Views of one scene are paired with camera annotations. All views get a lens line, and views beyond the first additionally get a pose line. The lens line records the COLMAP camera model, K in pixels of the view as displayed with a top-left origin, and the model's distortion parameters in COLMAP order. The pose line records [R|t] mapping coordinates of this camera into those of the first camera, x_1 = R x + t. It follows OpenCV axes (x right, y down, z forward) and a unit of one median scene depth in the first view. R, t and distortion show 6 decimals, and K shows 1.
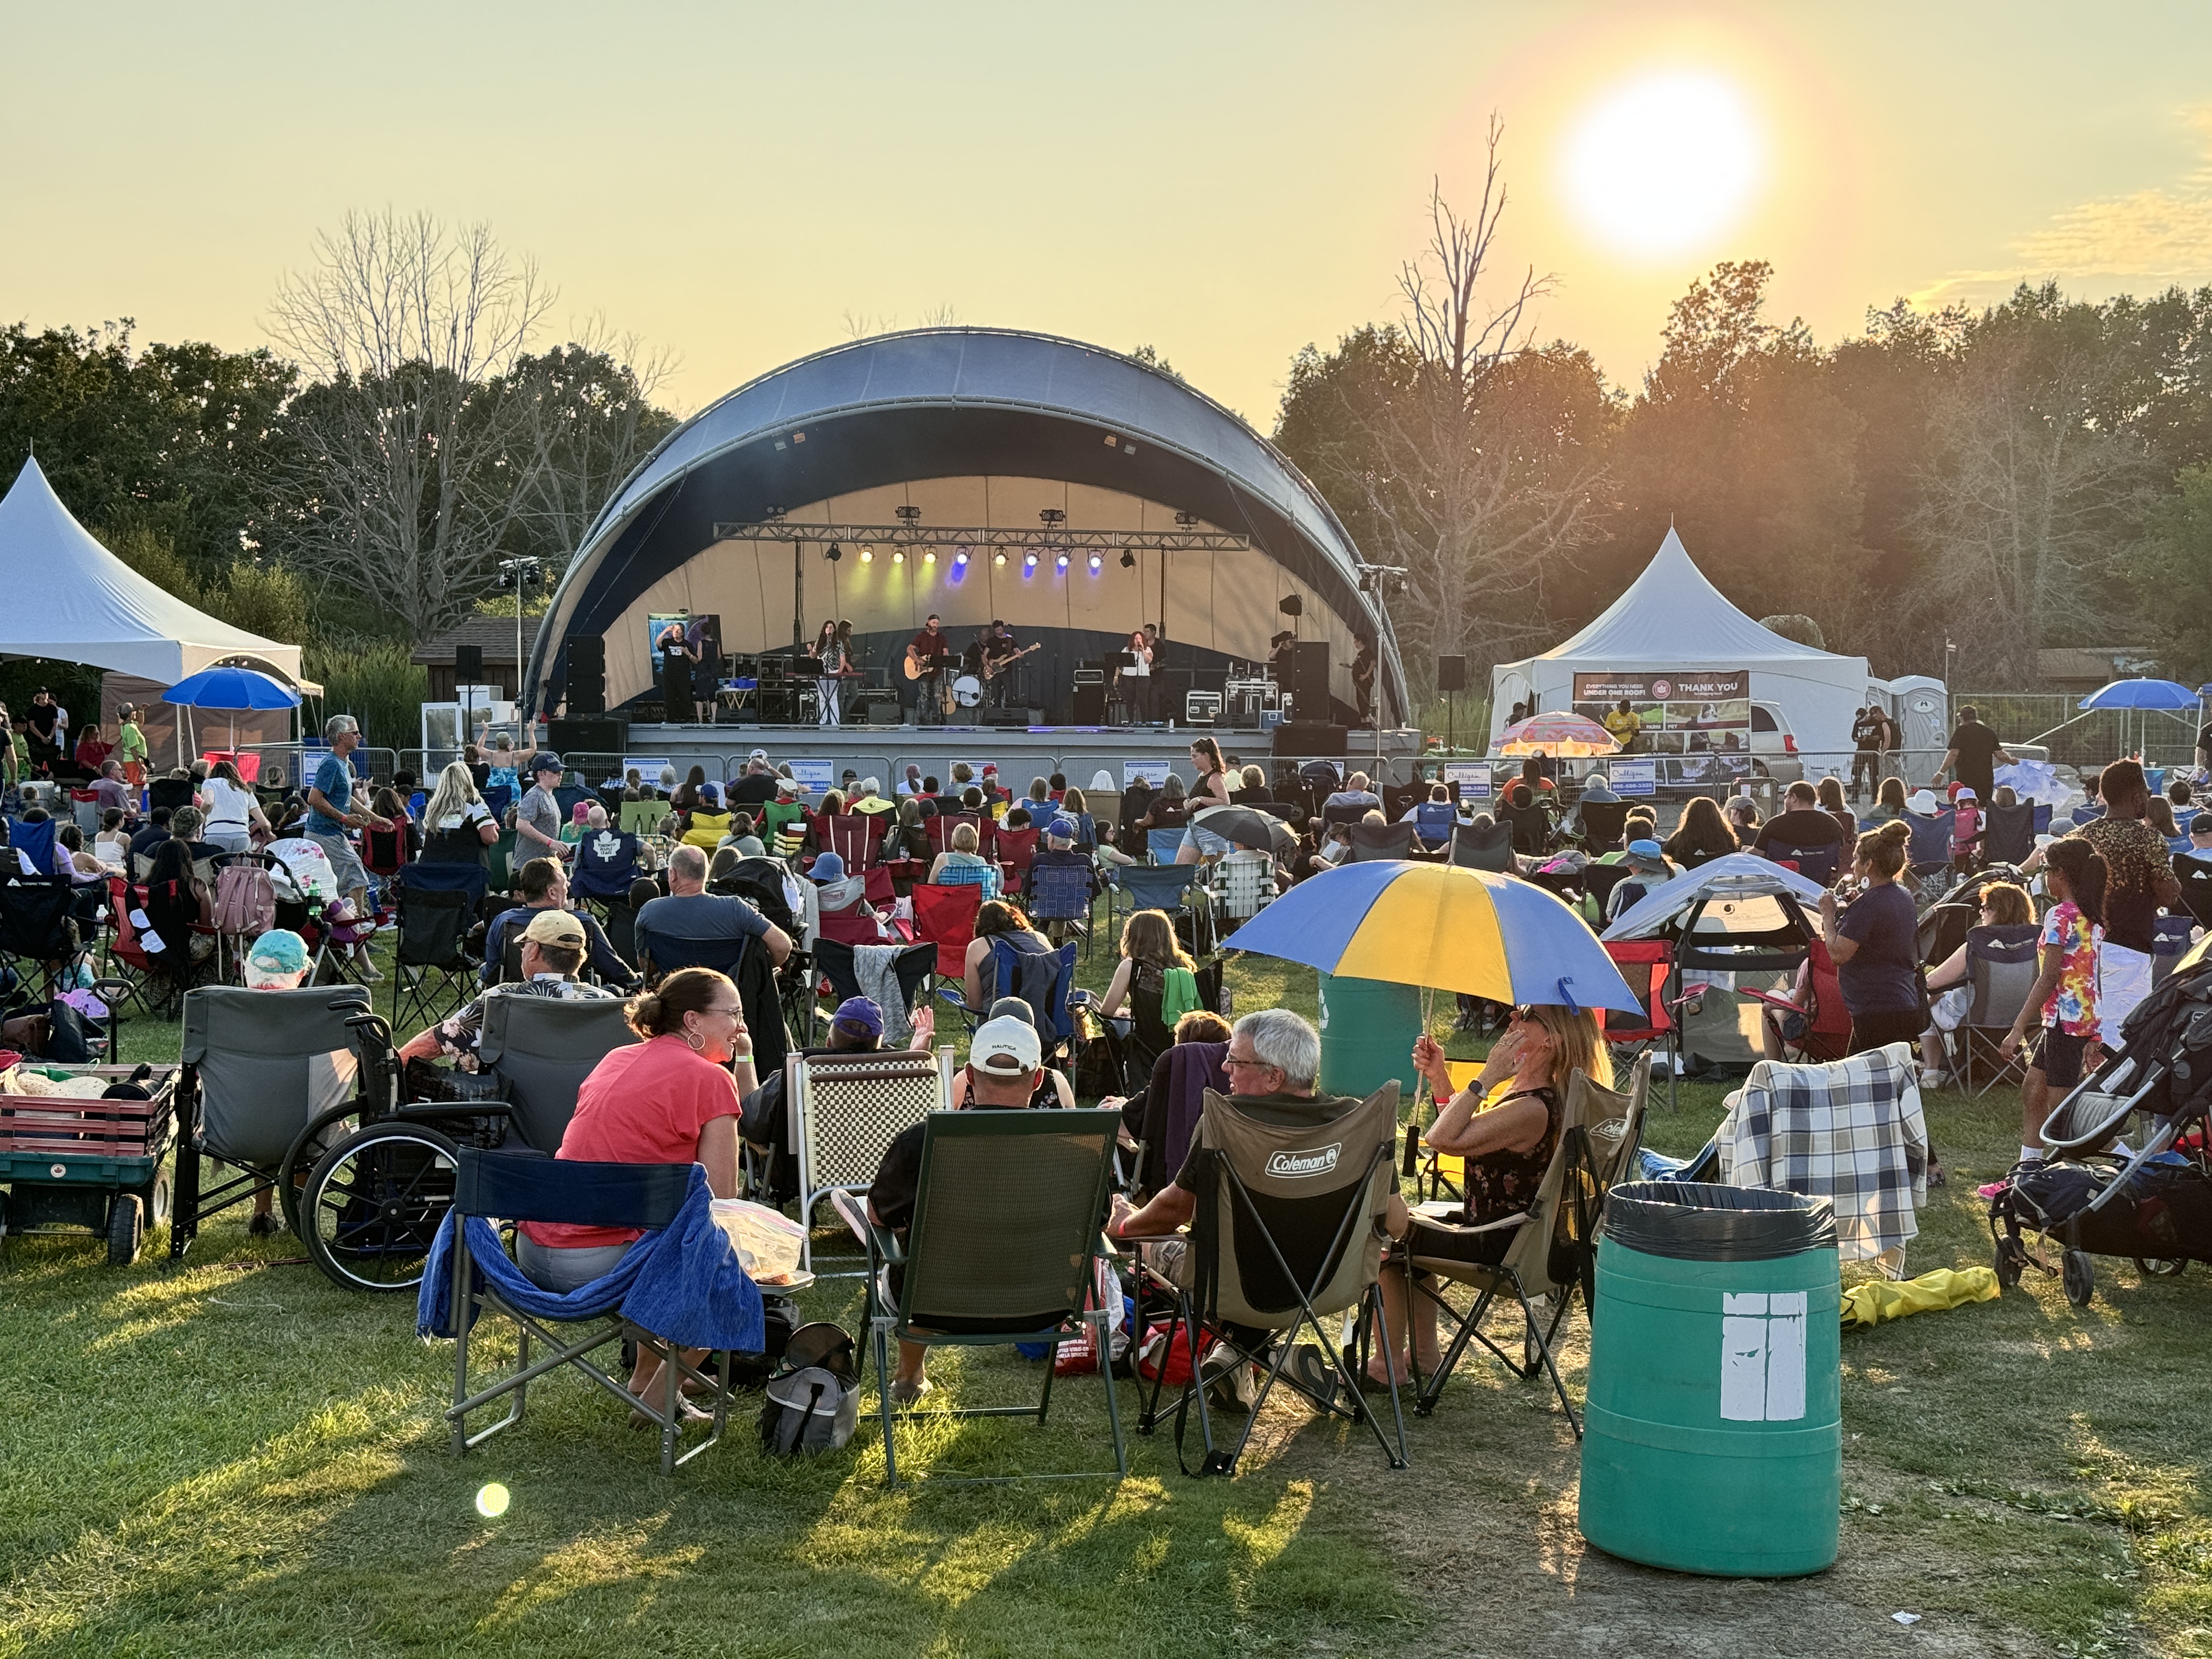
lens RADIAL K [[3069.6, 0, 1112.3], [0, 3069.6, 849.6], [0, 0, 1]] dist [0.124743, 0.000000]
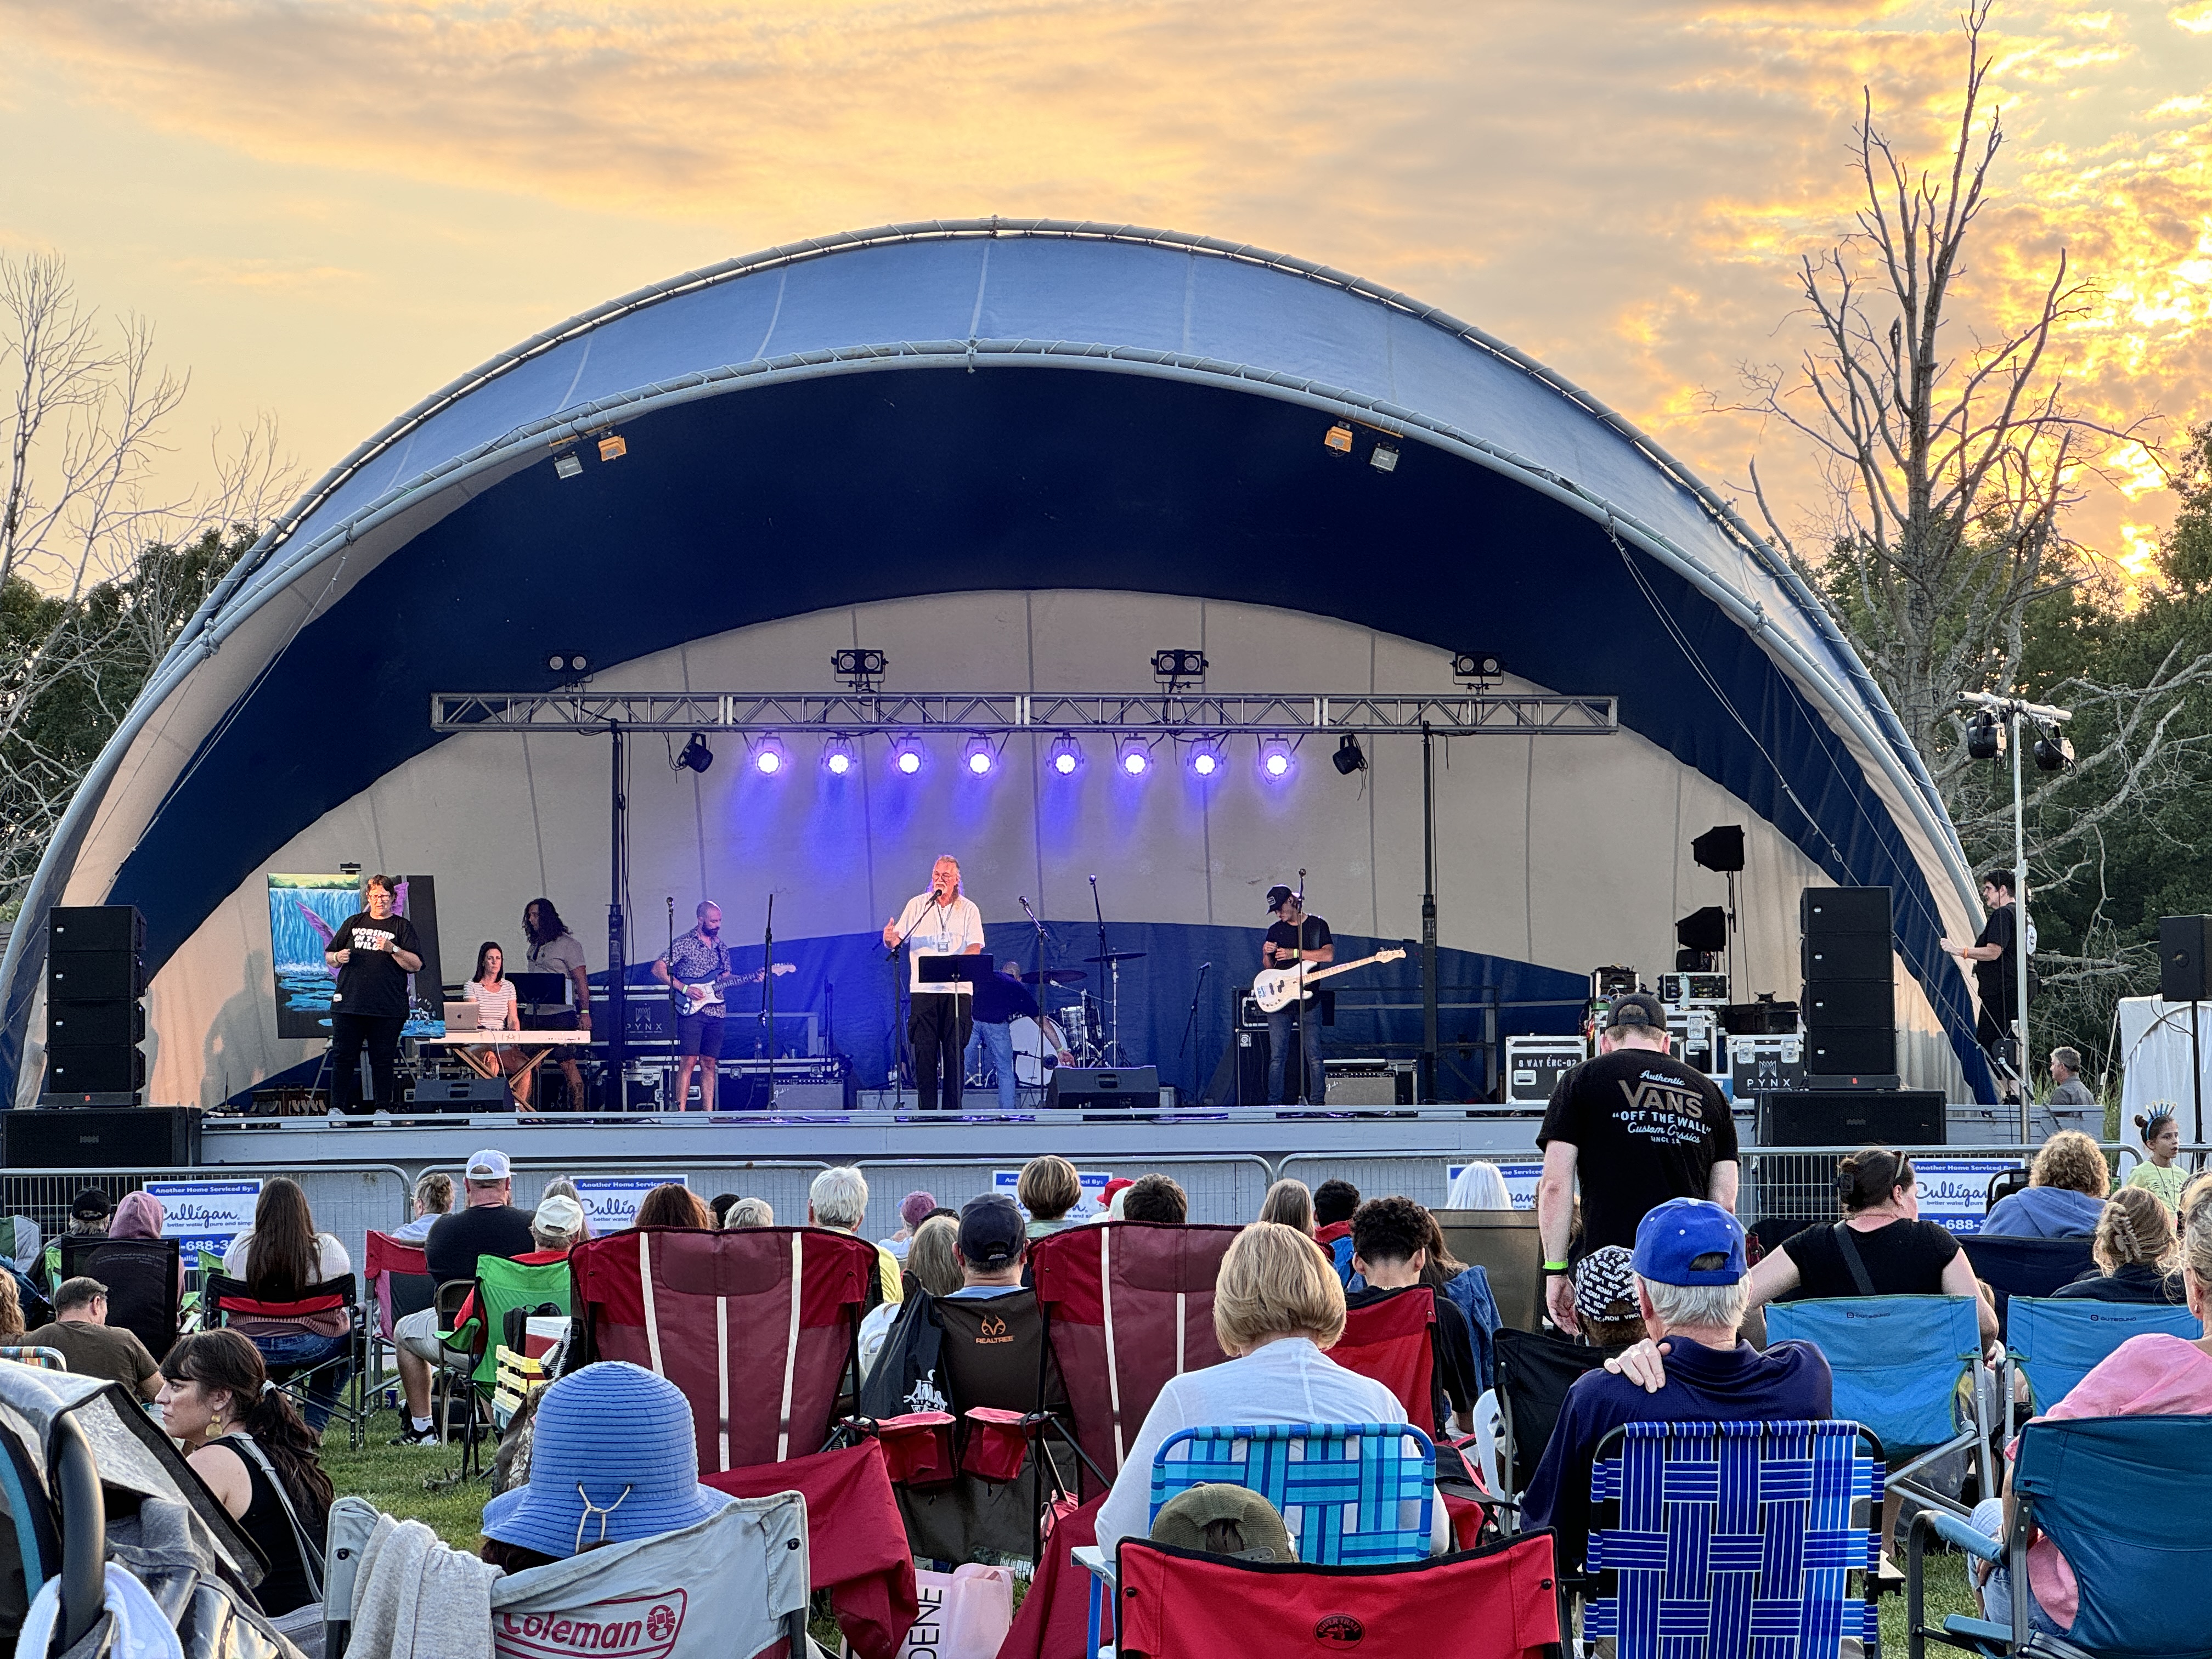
lens RADIAL K [[4962.0, 0, 1089.7], [0, 4962.0, 825.8], [0, 0, 1]] dist [0.113685, 0.000000]
pose [[0.999731, -0.018540, -0.013919, -0.022836], [0.016744, 0.992682, -0.119593, 0.002060], [0.016035, 0.119328, 0.992725, 0.276654]]
